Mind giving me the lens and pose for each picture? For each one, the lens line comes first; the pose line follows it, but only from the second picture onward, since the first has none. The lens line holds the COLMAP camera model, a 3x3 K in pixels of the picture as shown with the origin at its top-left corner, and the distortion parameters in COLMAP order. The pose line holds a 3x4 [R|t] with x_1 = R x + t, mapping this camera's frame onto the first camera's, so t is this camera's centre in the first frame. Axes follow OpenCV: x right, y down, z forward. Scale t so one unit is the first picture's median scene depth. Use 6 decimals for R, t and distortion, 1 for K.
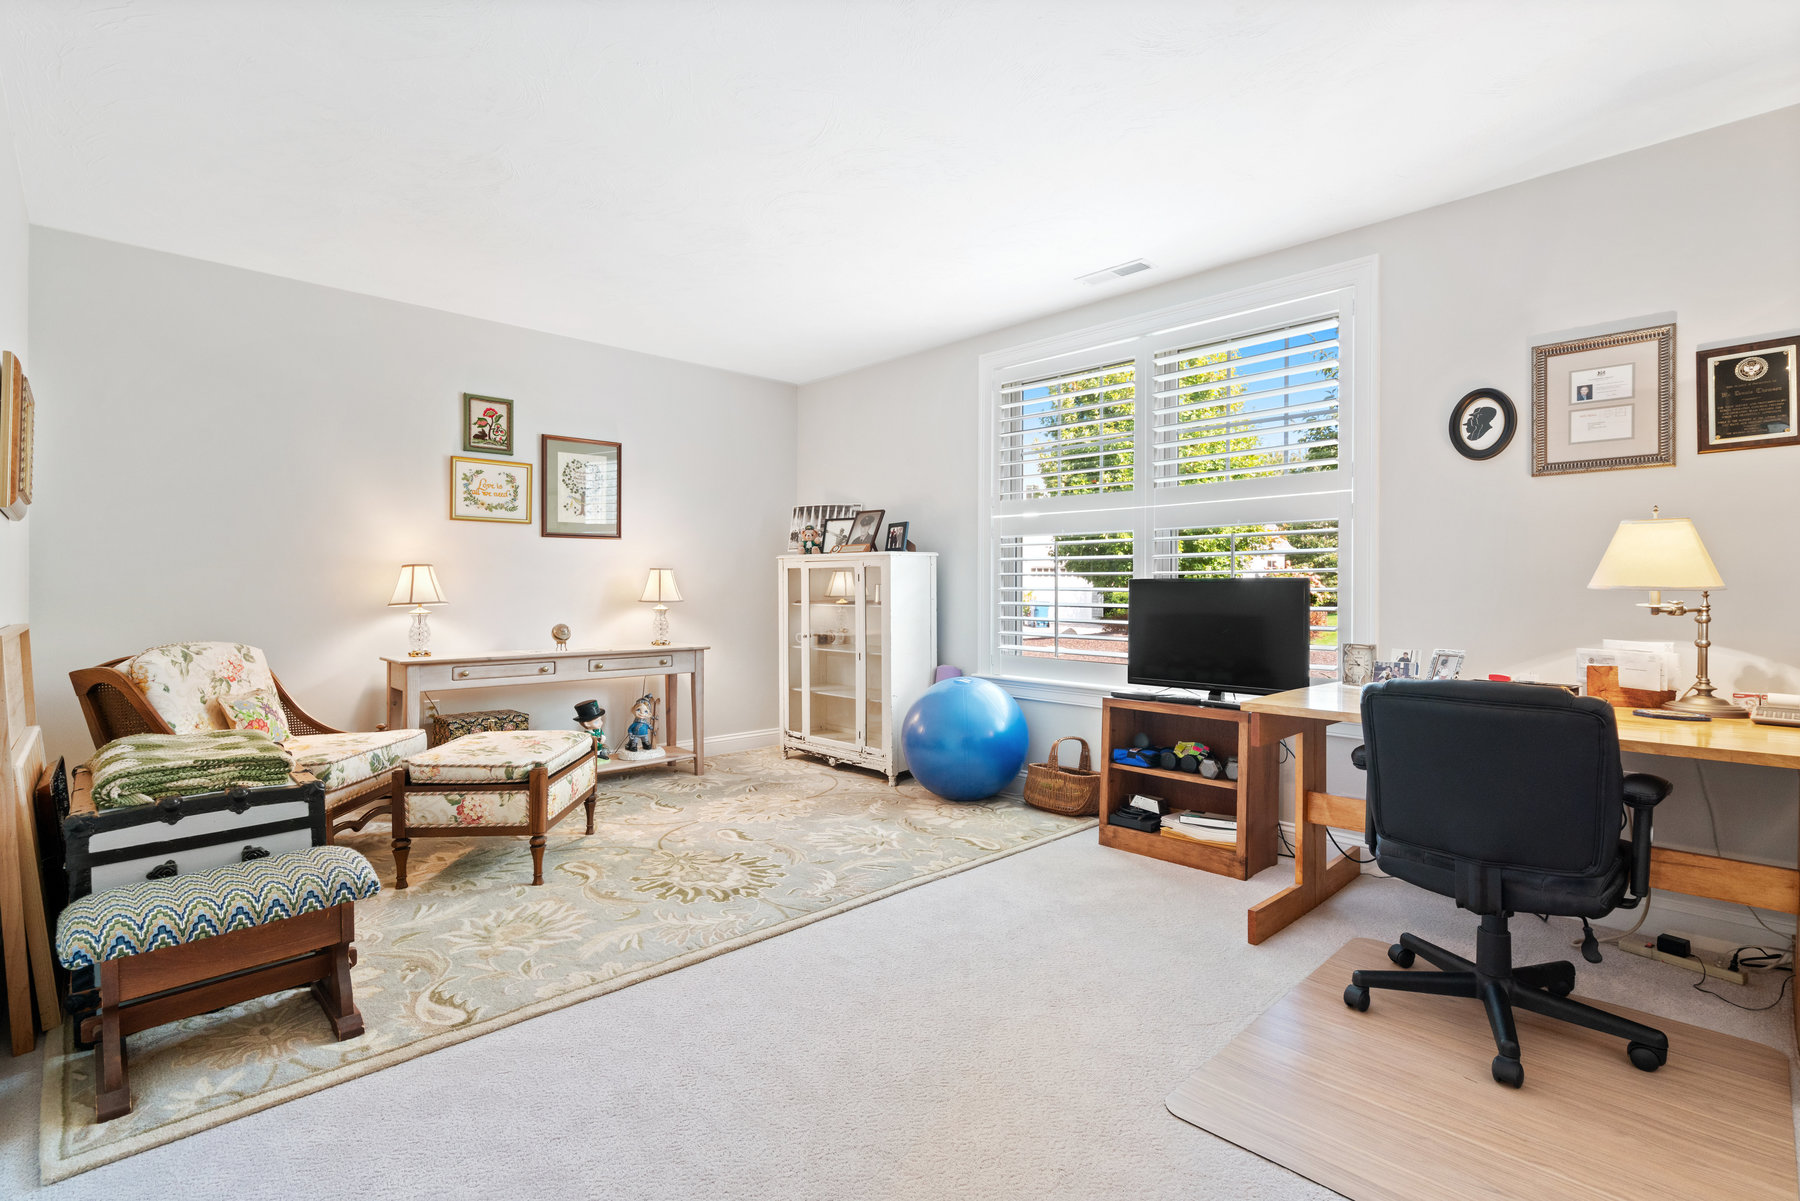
lens RADIAL K [[864.6, 0, 908.3], [0, 864.6, 603.9], [0, 0, 1]] dist [0.001501, 0.001451]
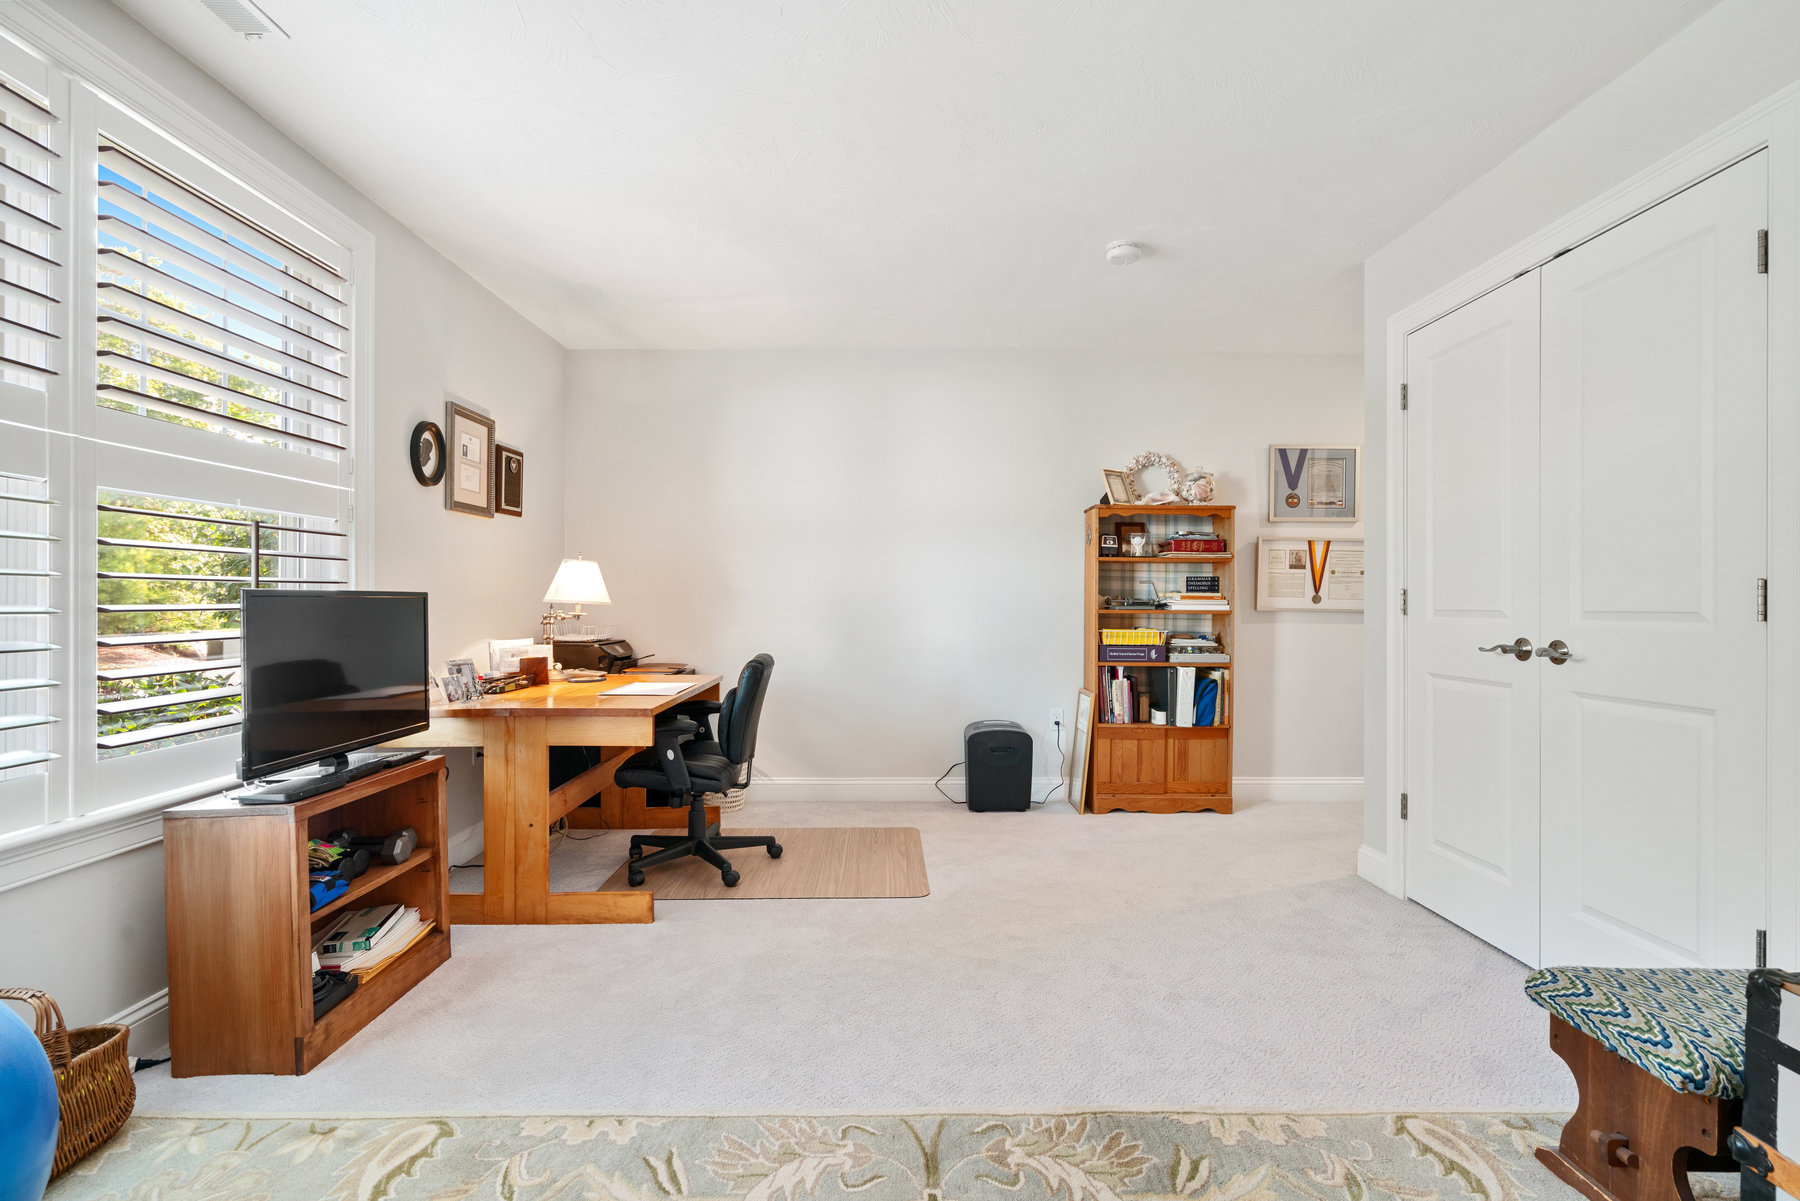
lens RADIAL K [[804.4, 0, 900.0], [0, 804.4, 600.5], [0, 0, 1]] dist [-0.002129, 0.000576]
pose [[-0.737735, -0.004606, 0.675074, -0.479942], [-0.000186, 0.999978, 0.006619, -0.026708], [-0.675090, 0.004757, -0.737720, 1.356744]]
